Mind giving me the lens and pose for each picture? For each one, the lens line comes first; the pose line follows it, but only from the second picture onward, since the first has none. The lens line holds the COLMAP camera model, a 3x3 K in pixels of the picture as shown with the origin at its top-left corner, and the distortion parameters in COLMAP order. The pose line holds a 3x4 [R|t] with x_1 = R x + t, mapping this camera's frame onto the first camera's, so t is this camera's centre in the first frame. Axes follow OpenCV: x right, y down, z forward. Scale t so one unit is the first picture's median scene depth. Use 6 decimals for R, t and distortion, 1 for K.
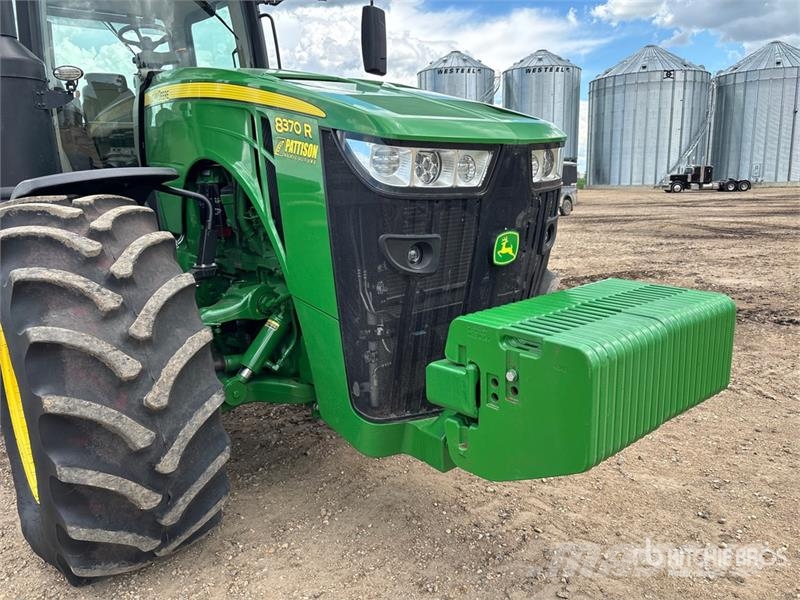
lens RADIAL K [[611.3, 0, 402.2], [0, 611.3, 298.9], [0, 0, 1]] dist [0.047622, -0.061194]
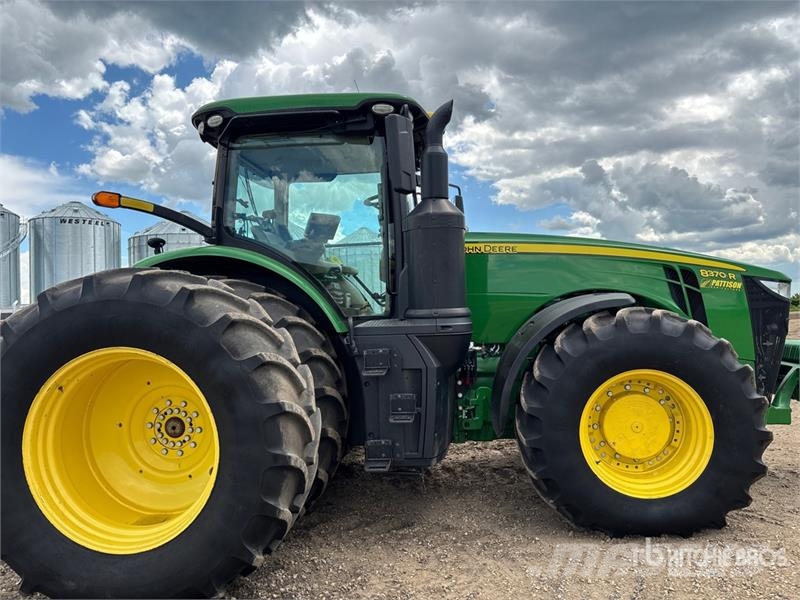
lens RADIAL K [[611.3, 0, 405.2], [0, 611.3, 293.4], [0, 0, 1]] dist [0.047622, -0.061194]
pose [[0.720414, 0.021559, 0.693209, -2.237148], [0.154099, 0.969556, -0.190300, 0.026078], [-0.676208, 0.243917, 0.695160, 0.225972]]
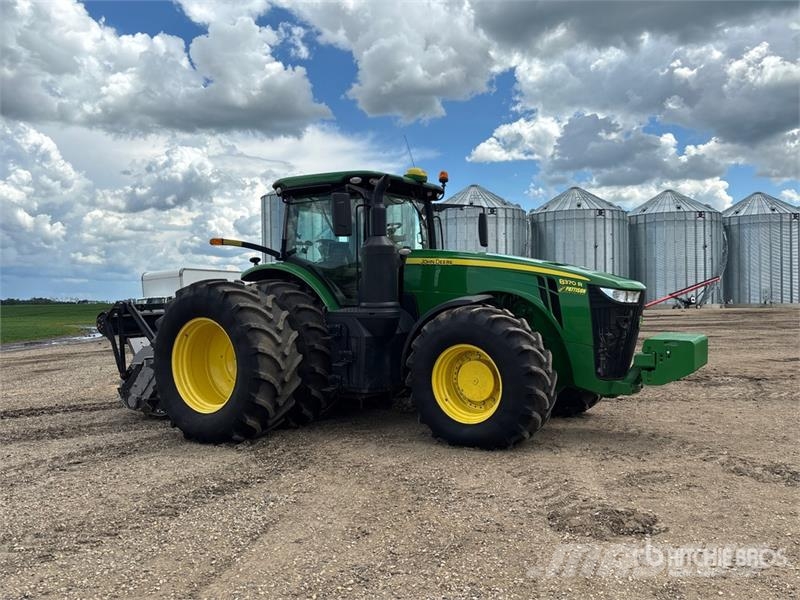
lens RADIAL K [[655.8, 0, 404.3], [0, 655.8, 304.3], [0, 0, 1]] dist [0.067430, -0.007903]
pose [[0.960558, 0.008056, 0.277962, -1.680363], [0.043908, 0.982648, -0.180211, 0.335035], [-0.274590, 0.185307, 0.943537, -1.633152]]
